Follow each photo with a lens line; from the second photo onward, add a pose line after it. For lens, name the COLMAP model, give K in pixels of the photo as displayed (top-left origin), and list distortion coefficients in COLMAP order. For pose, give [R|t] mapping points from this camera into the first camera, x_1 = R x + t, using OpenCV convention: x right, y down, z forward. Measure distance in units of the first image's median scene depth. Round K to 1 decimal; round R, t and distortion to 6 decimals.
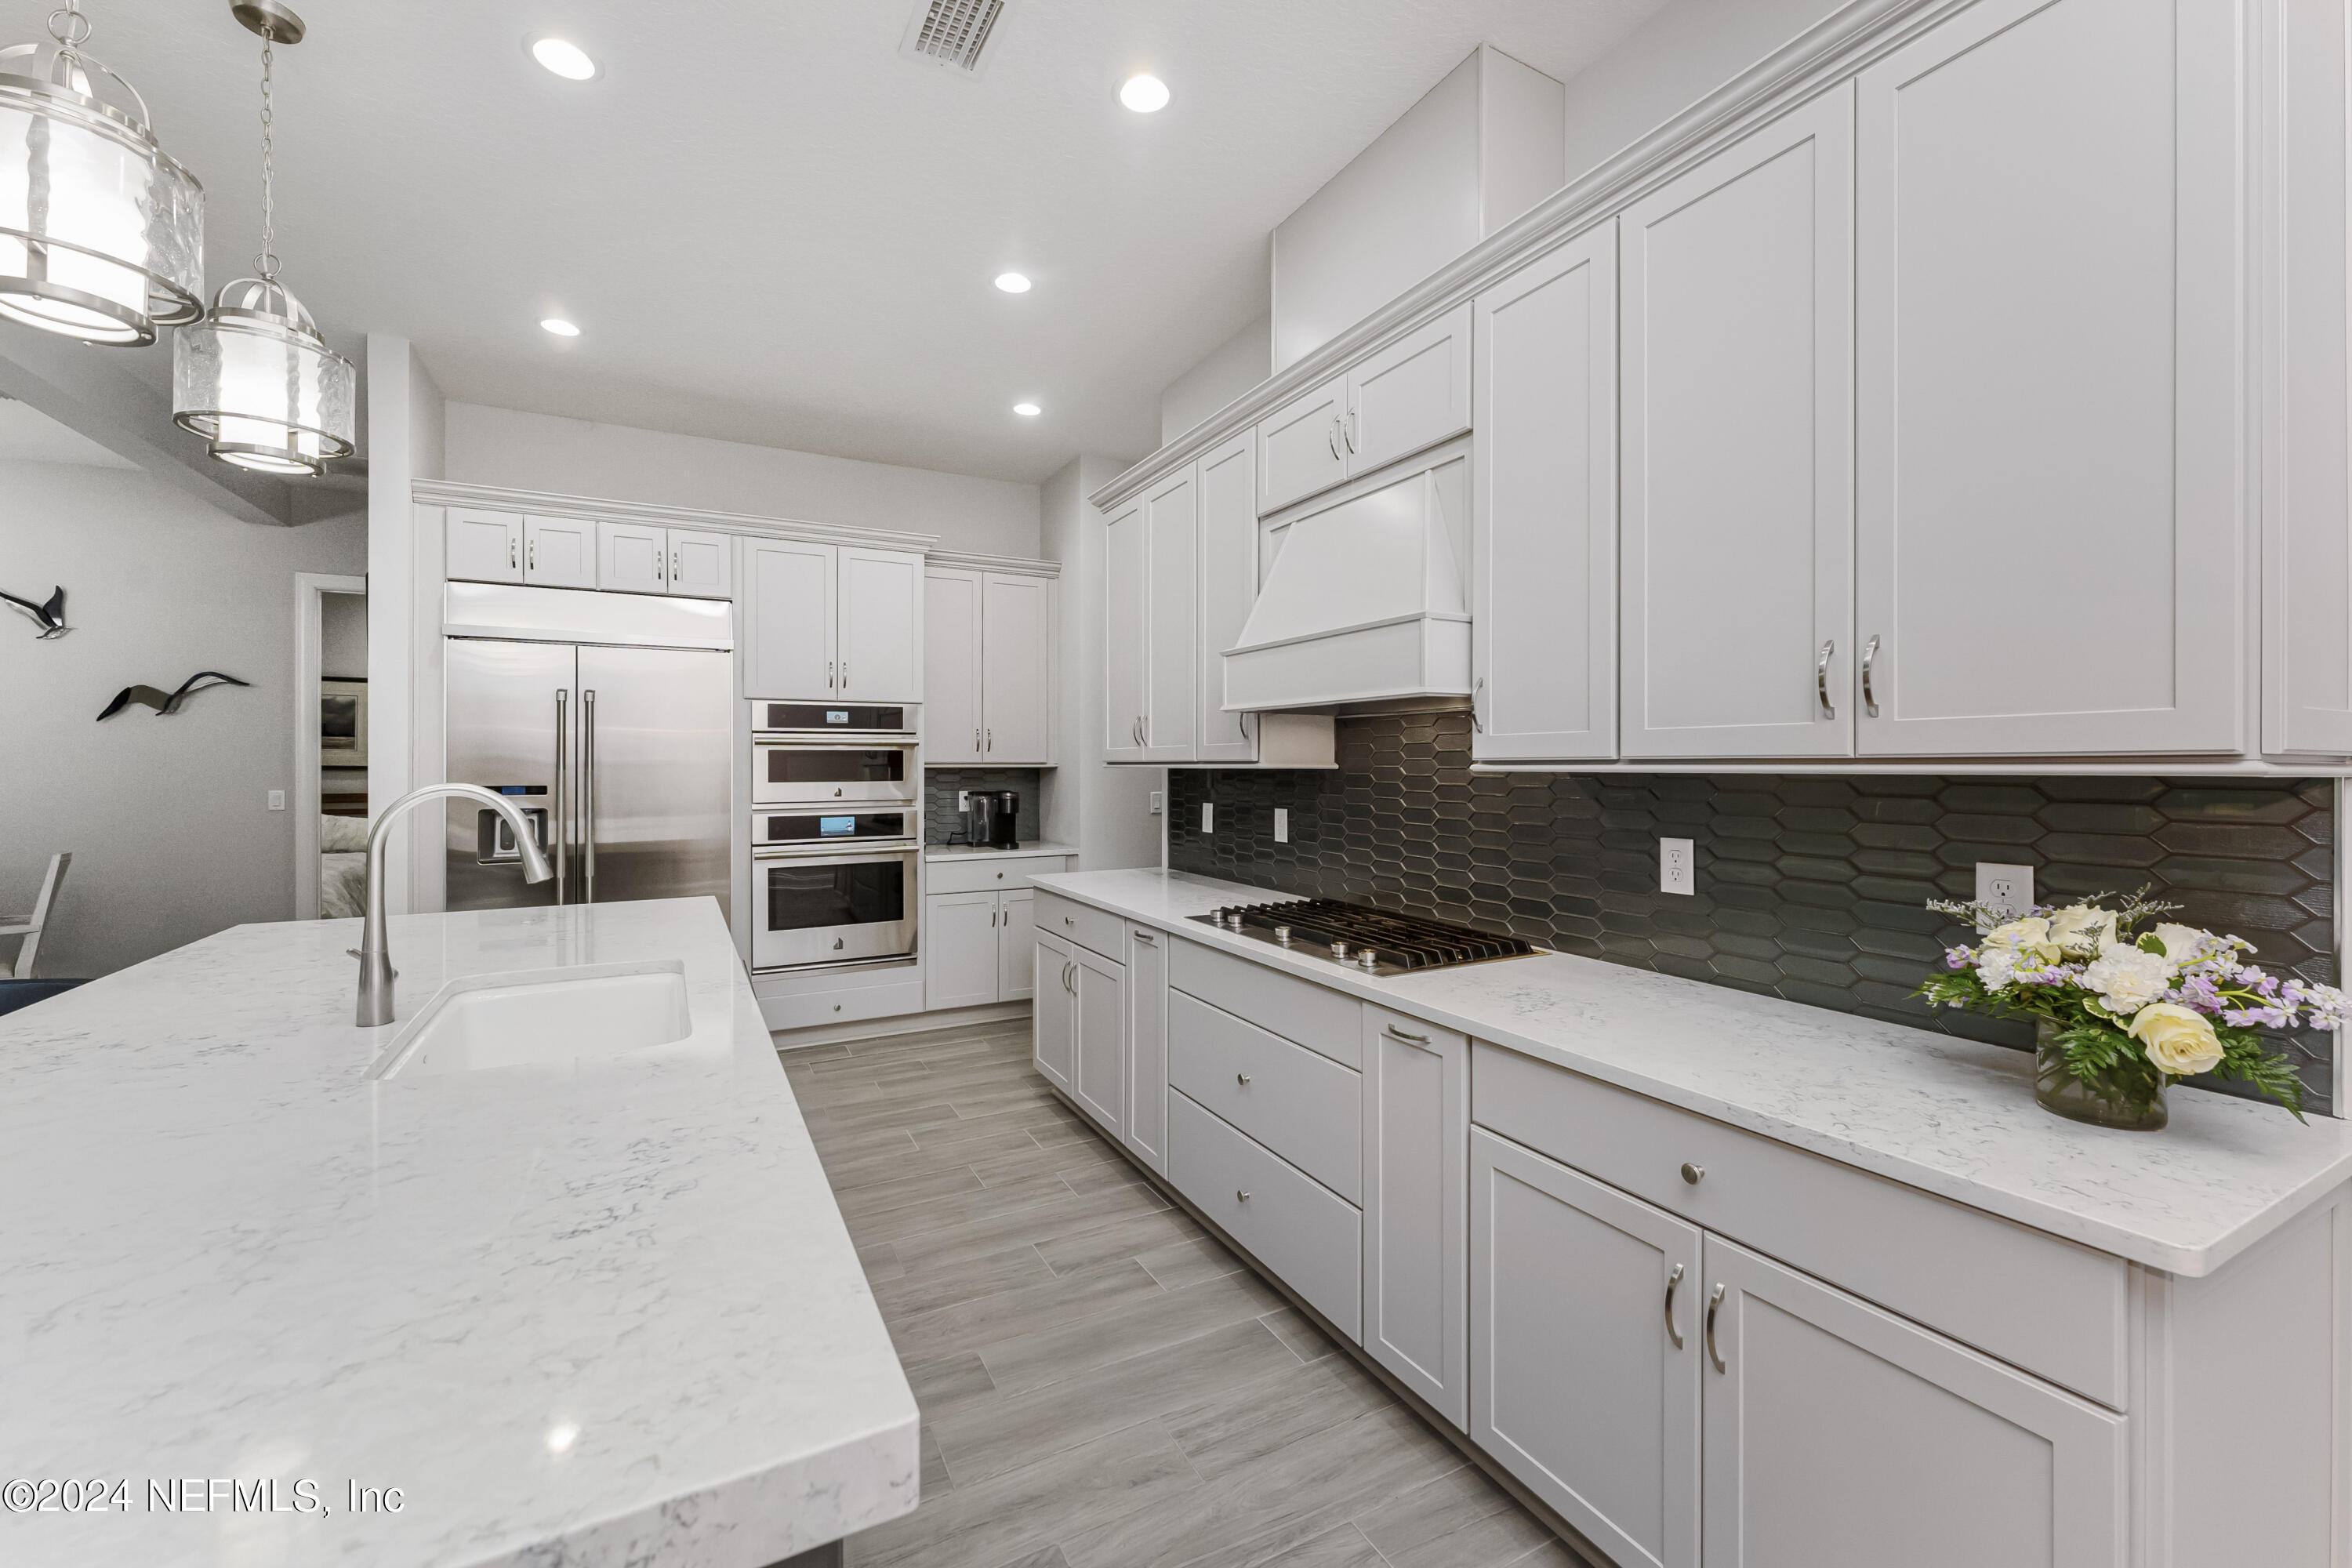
lens RADIAL K [[953.9, 0, 1176.6], [0, 953.9, 762.9], [0, 0, 1]] dist [0.001255, 0.000036]
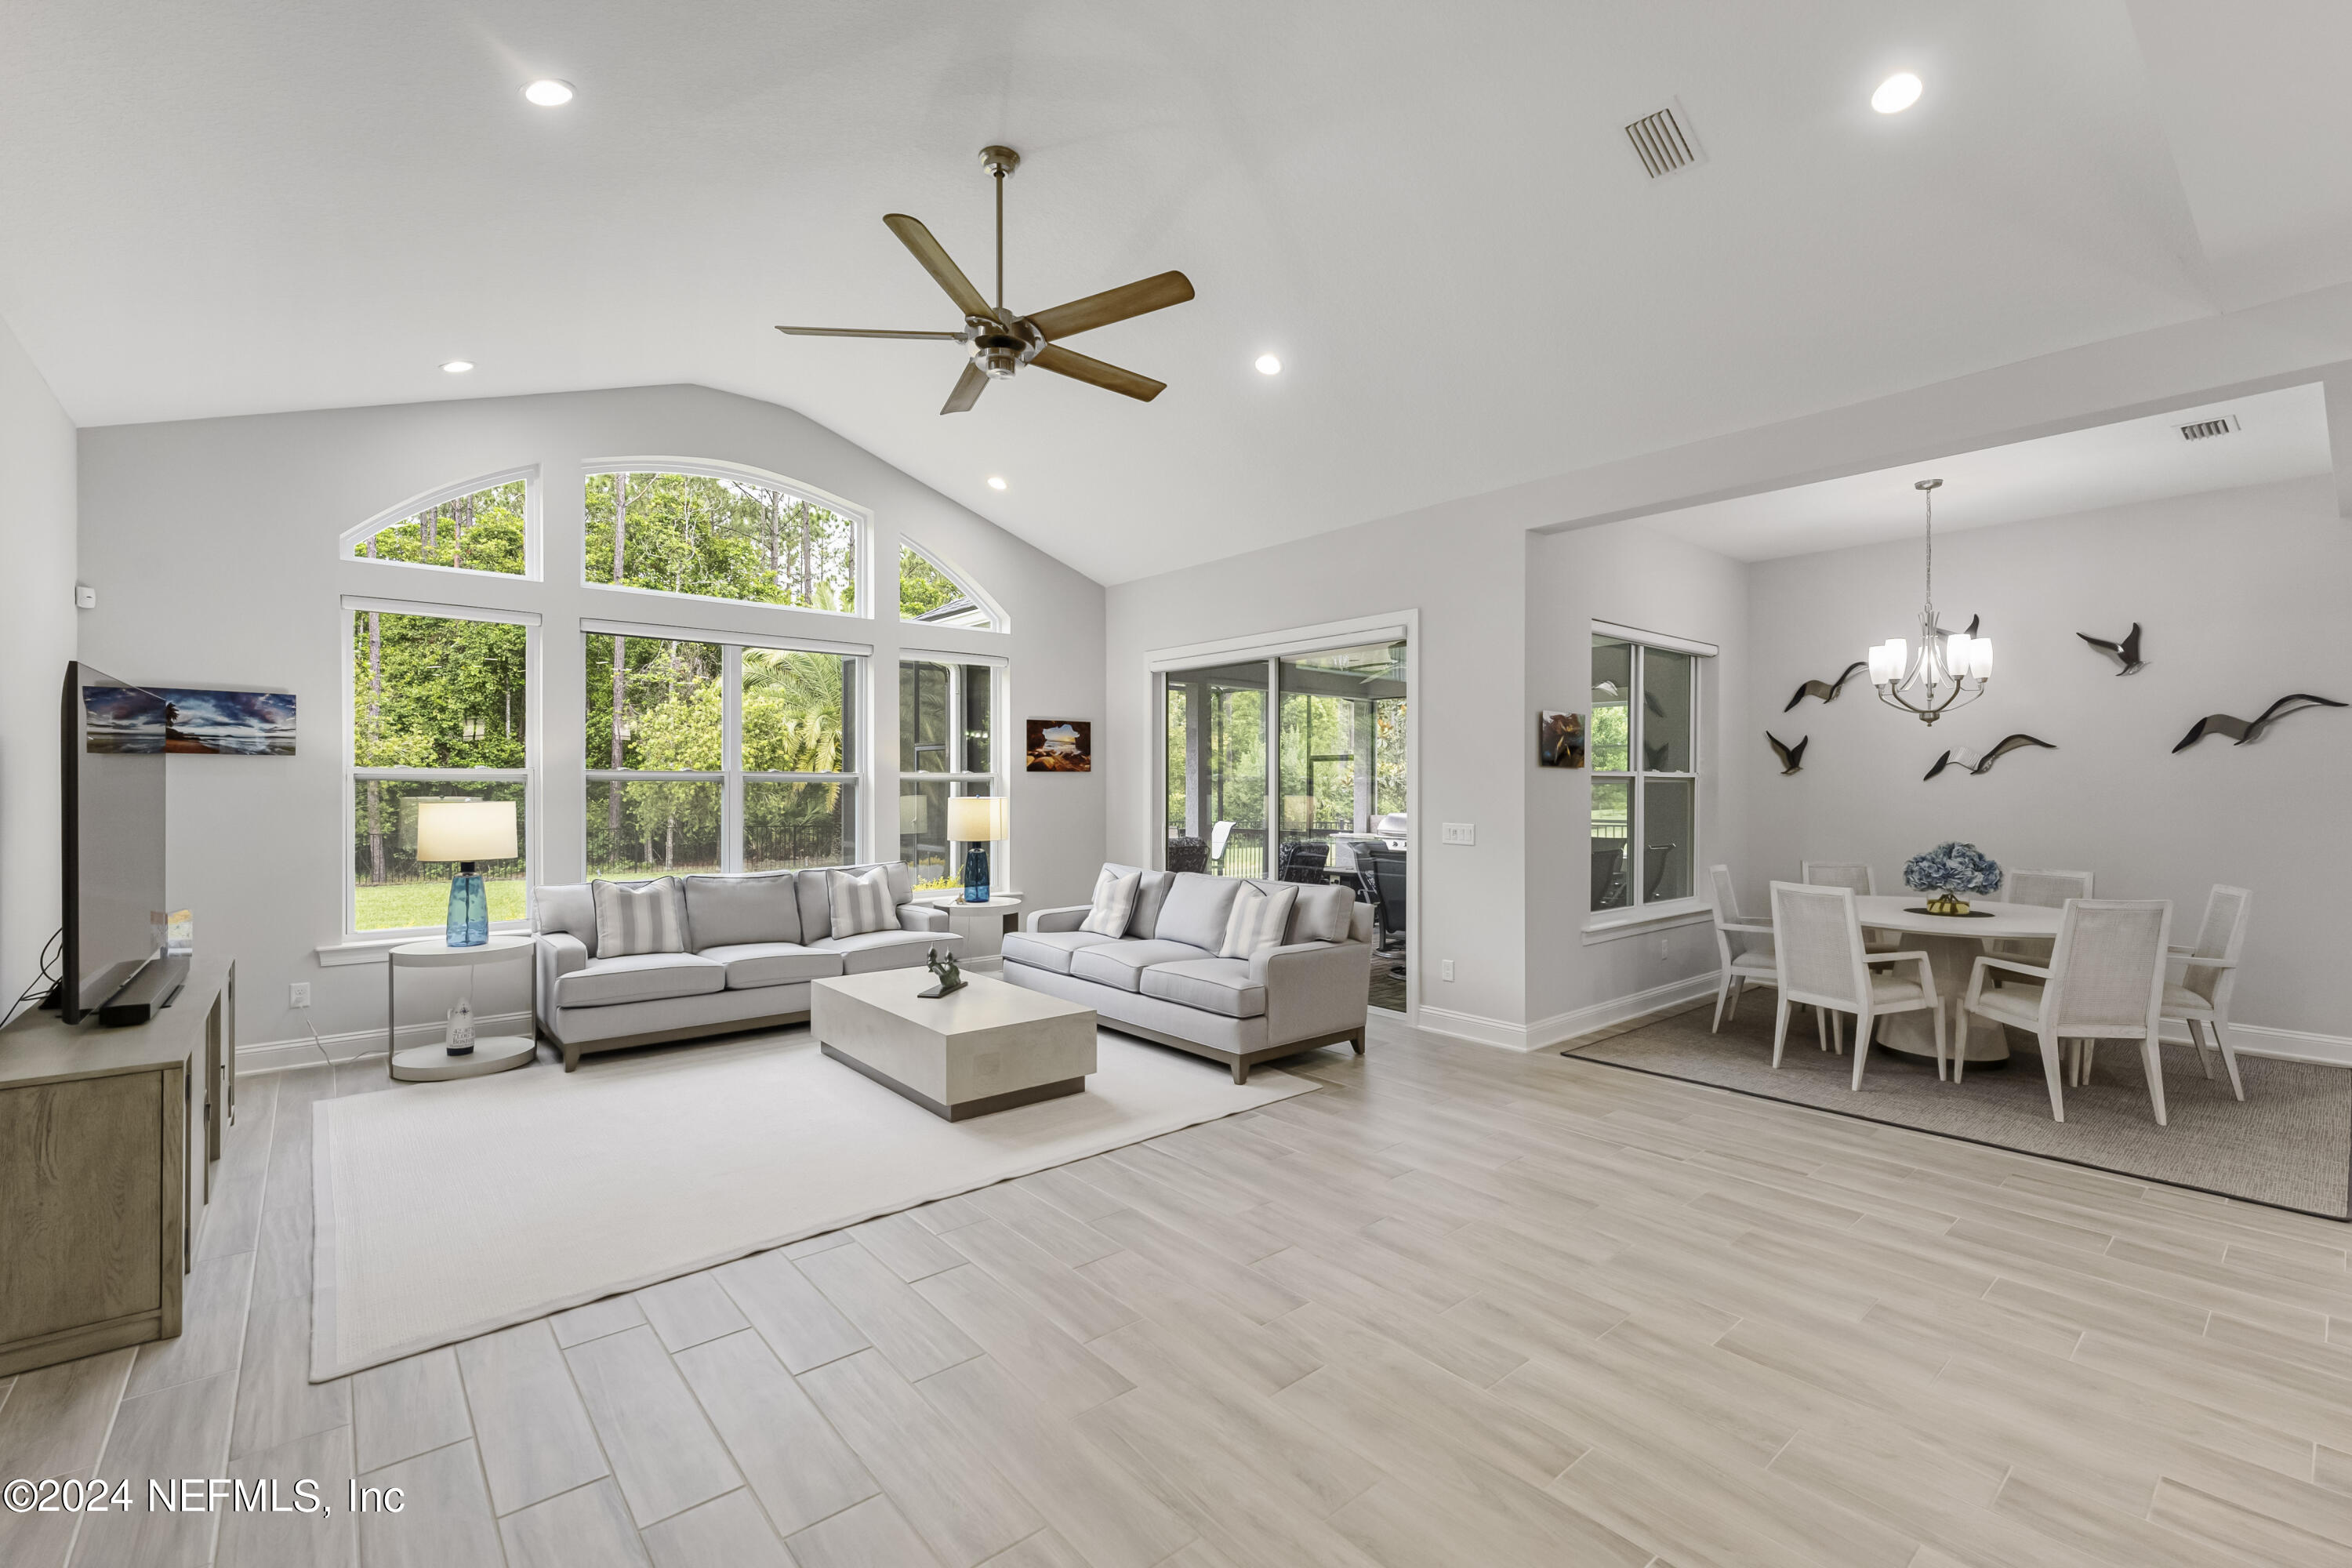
lens RADIAL K [[1006.8, 0, 1168.7], [0, 1006.8, 789.5], [0, 0, 1]] dist [-0.004565, 0.000621]
pose [[0.209404, 0.004356, -0.977819, -0.399846], [-0.000909, 0.999991, 0.004260, -0.011978], [0.977829, -0.000003, 0.209406, -0.295873]]
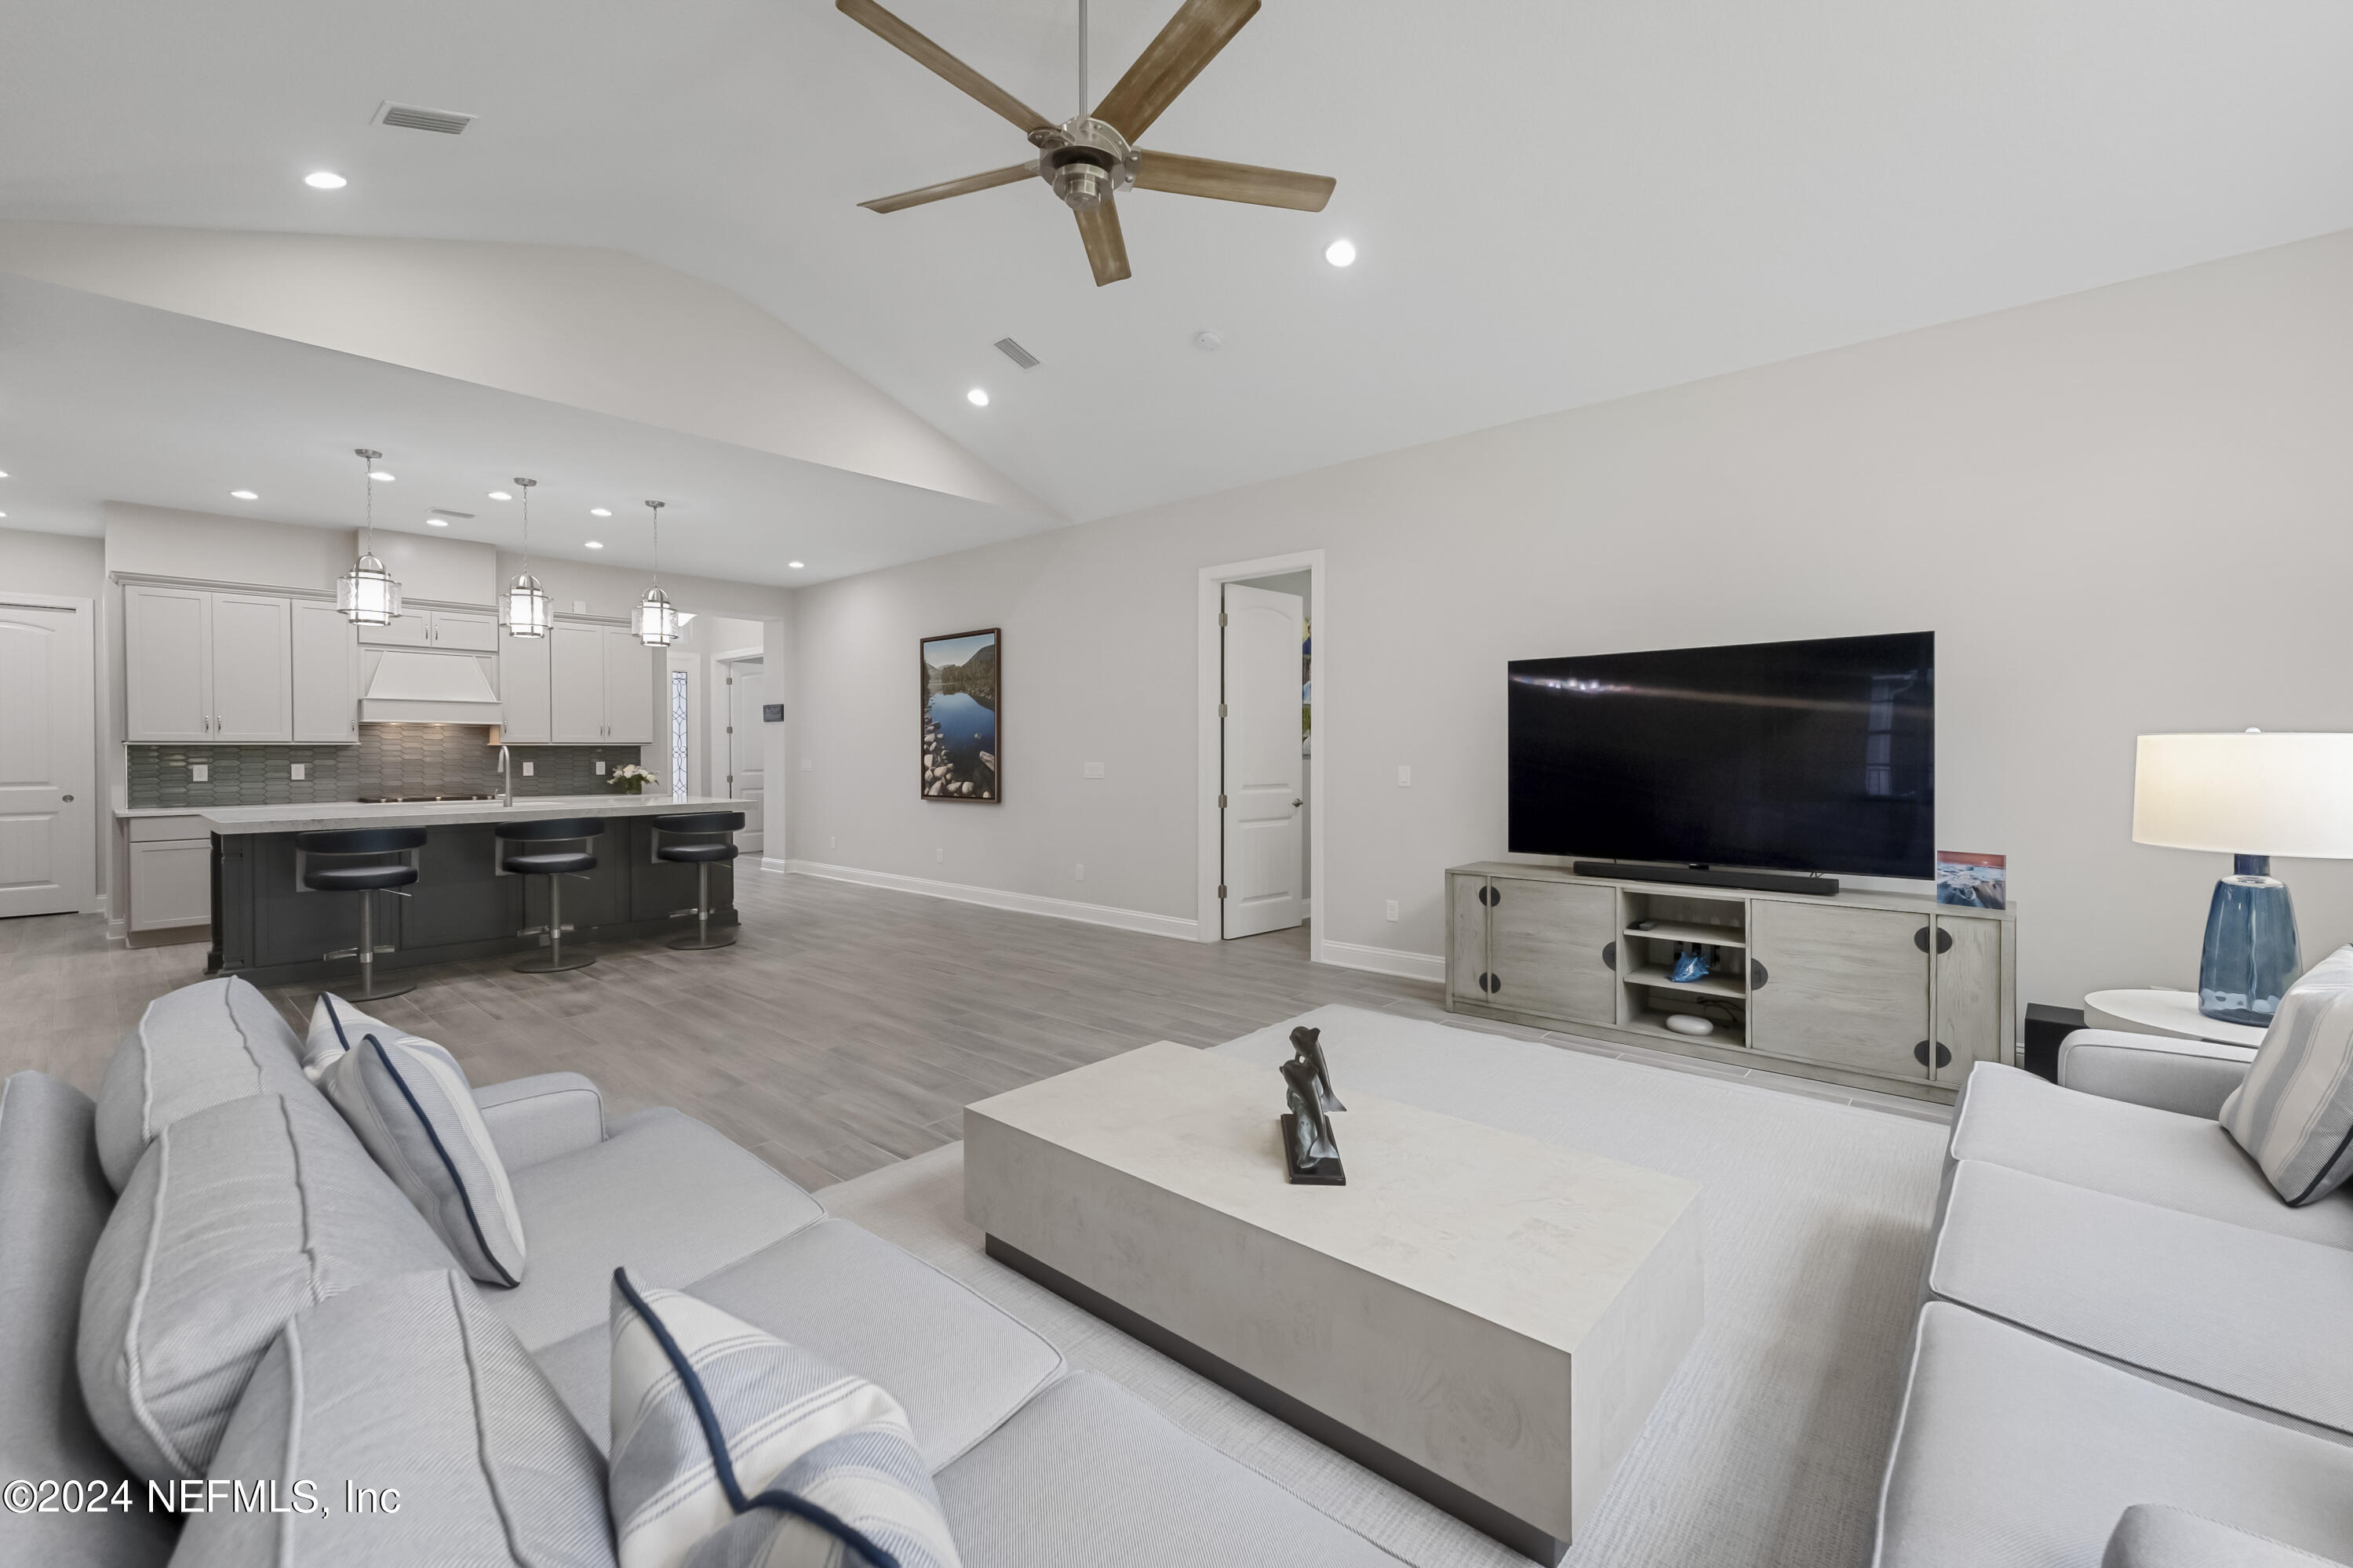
lens RADIAL K [[968.7, 0, 1166.3], [0, 968.7, 755.8], [0, 0, 1]] dist [0.000046, -0.000050]
pose [[-0.346017, -0.003426, 0.938222, -2.017968], [0.002192, 0.999988, 0.004460, 0.016616], [-0.938226, 0.003600, -0.346005, -0.063914]]
